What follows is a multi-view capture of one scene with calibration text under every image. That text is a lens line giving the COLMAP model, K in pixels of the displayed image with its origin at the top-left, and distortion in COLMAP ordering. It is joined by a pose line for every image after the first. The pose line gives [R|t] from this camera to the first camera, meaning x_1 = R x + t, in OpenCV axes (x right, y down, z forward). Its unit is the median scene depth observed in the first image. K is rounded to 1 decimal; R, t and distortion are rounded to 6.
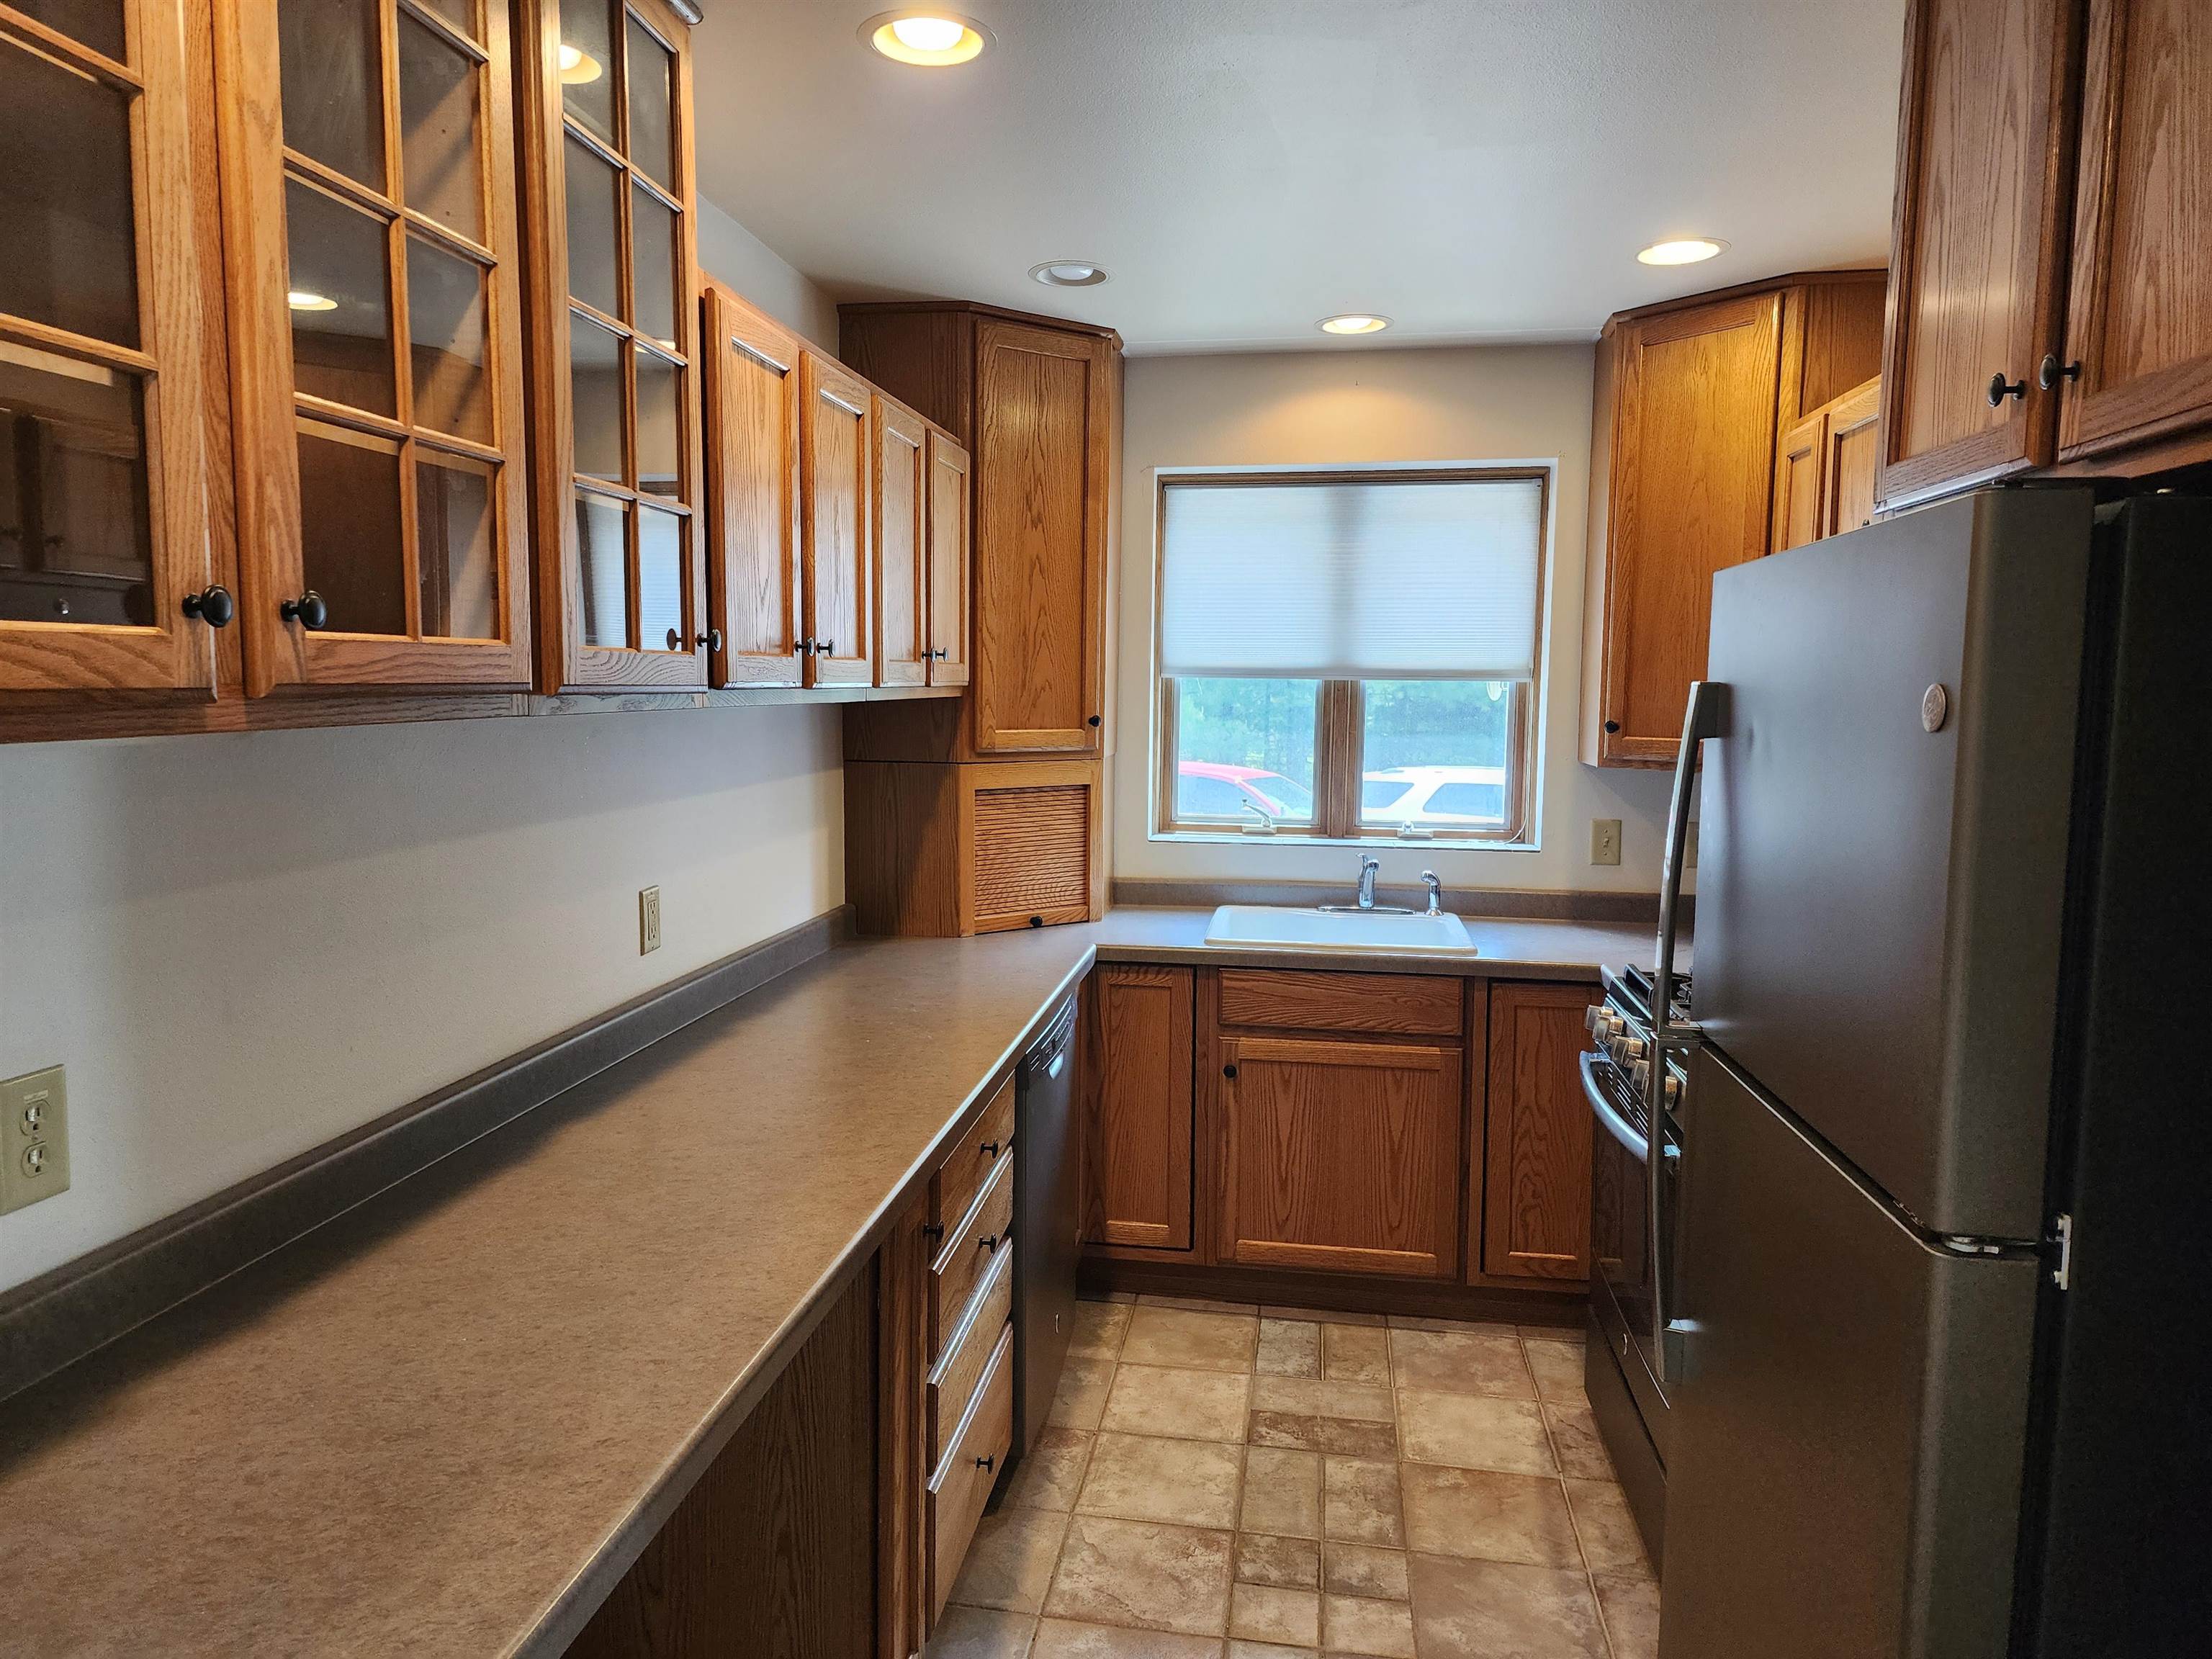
lens RADIAL K [[1426.7, 0, 1119.5], [0, 1426.7, 792.2], [0, 0, 1]] dist [0.108515, -0.121923]
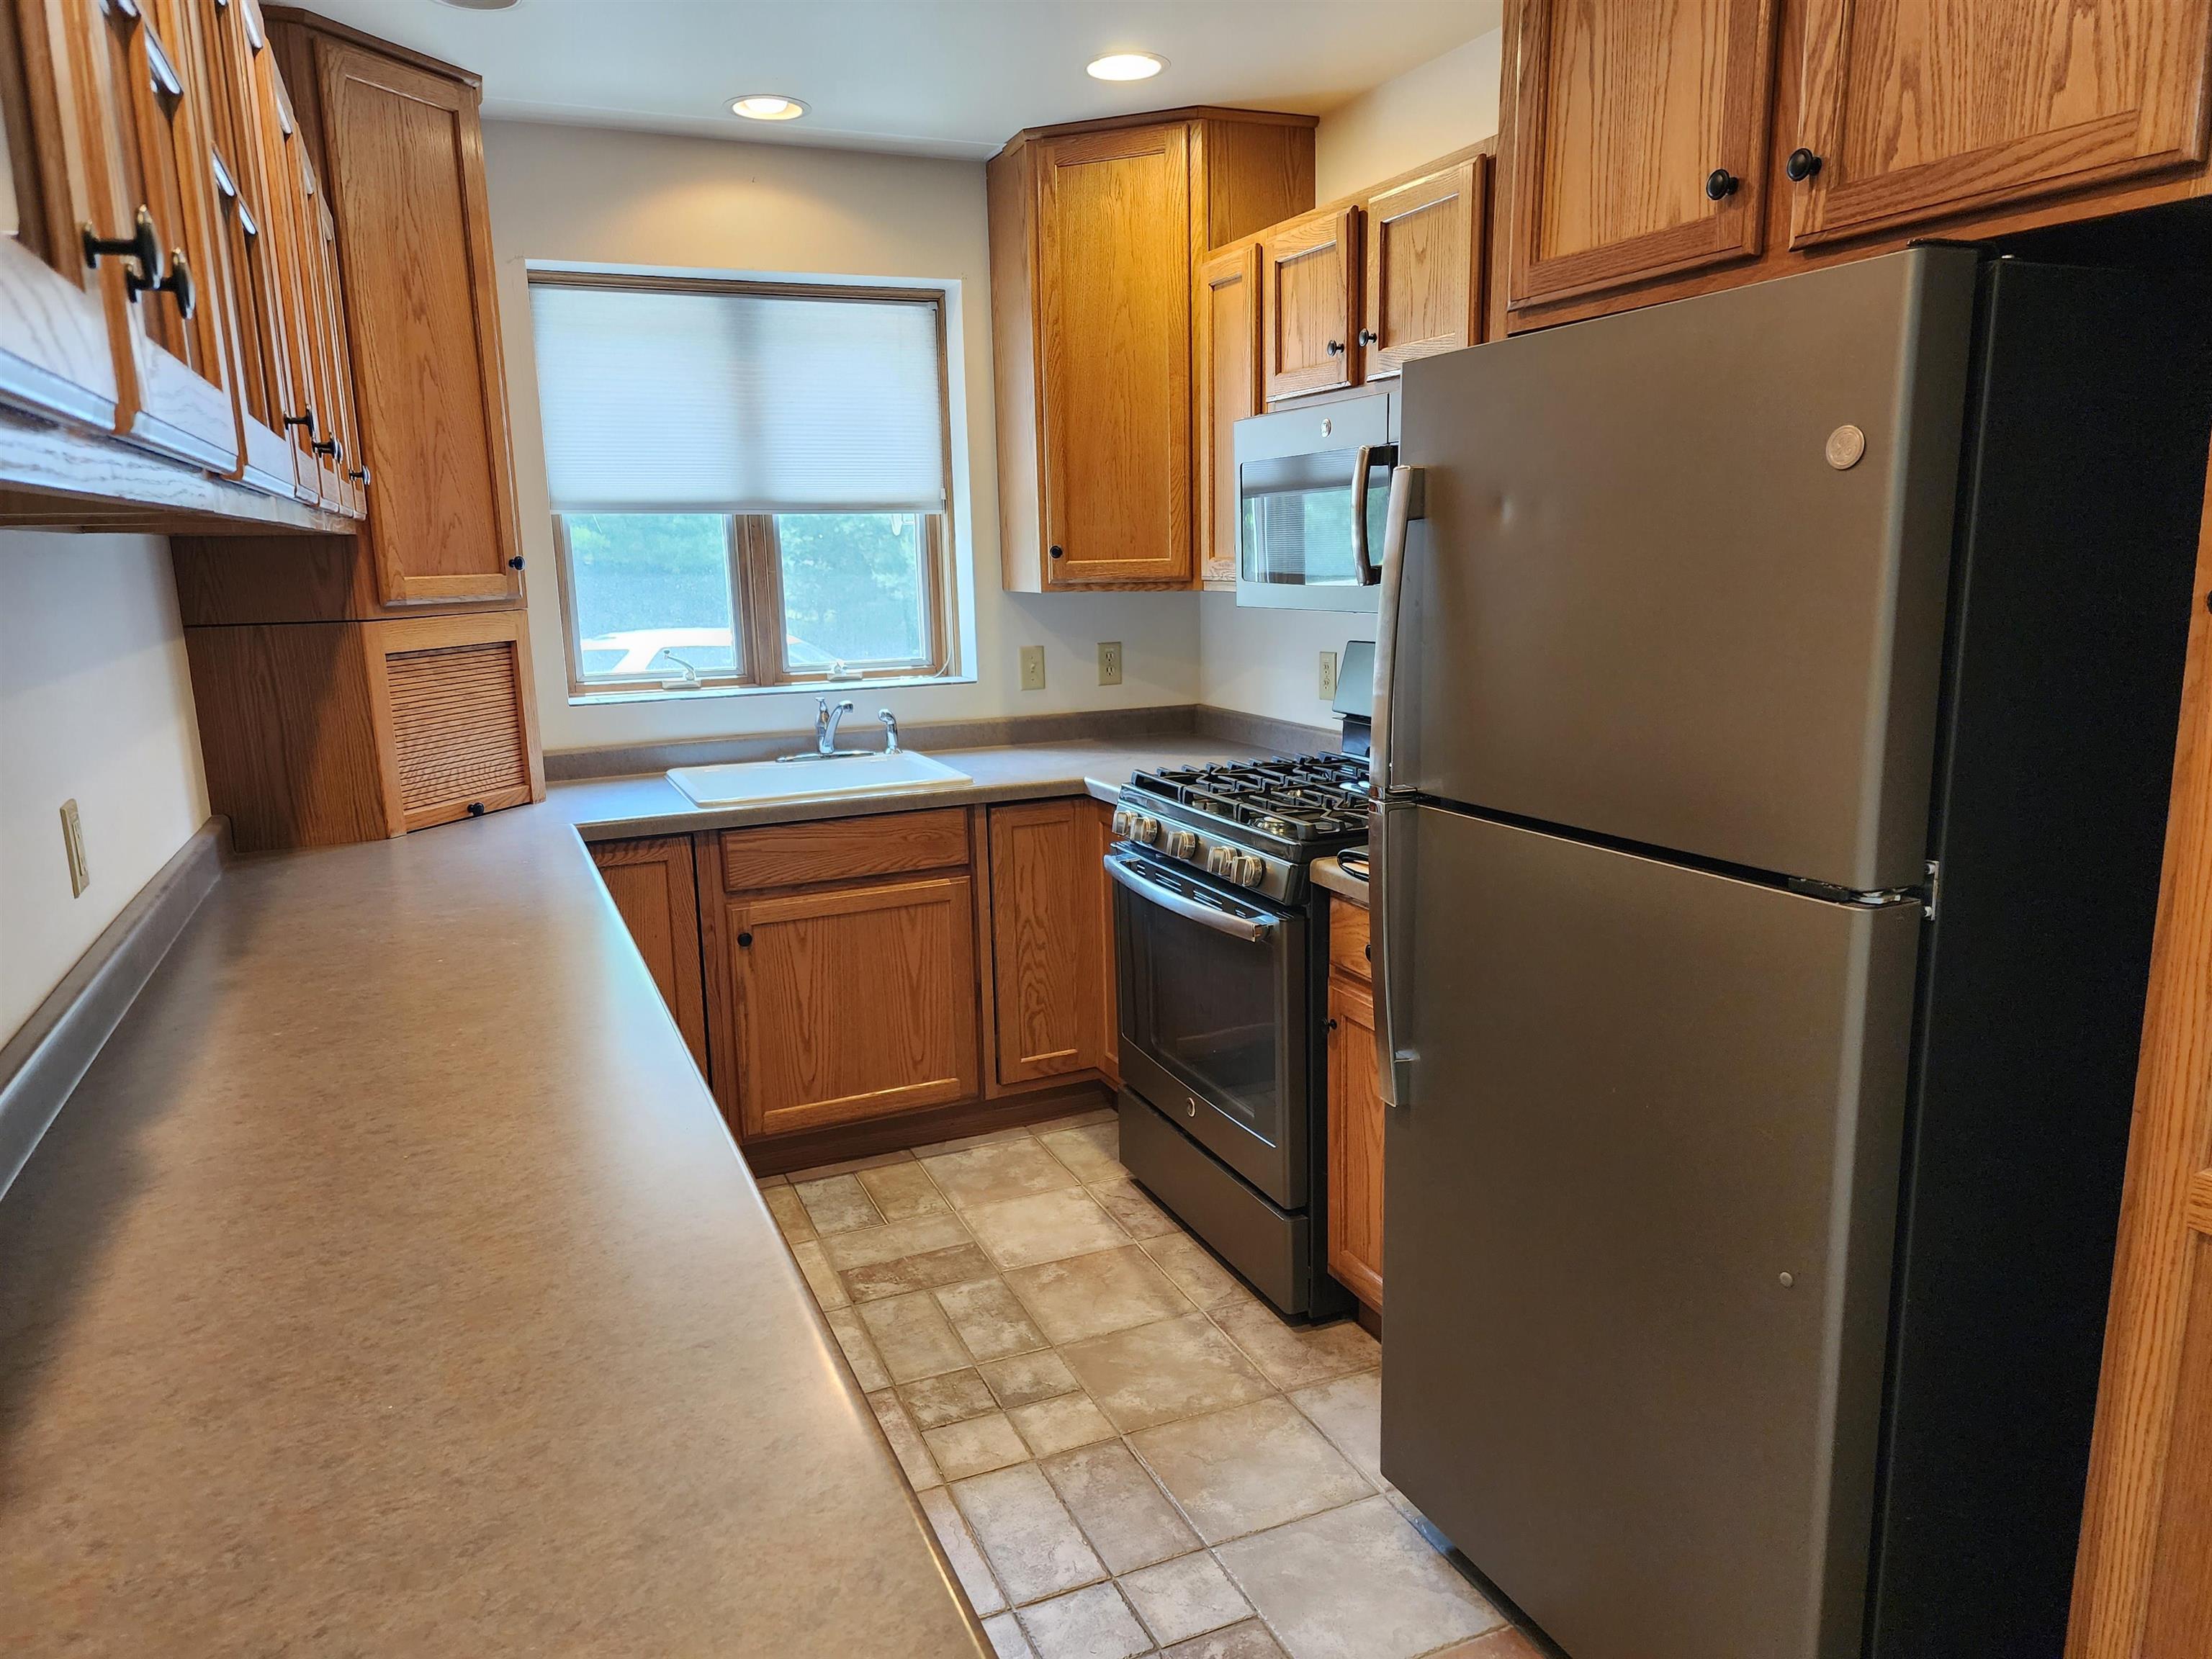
lens RADIAL K [[1426.7, 0, 1119.5], [0, 1426.7, 792.2], [0, 0, 1]] dist [0.108515, -0.121923]
pose [[0.858335, -0.122274, 0.498308, -0.164569], [0.073652, 0.990493, 0.116181, 0.010836], [-0.507776, -0.063021, 0.859181, 0.087202]]
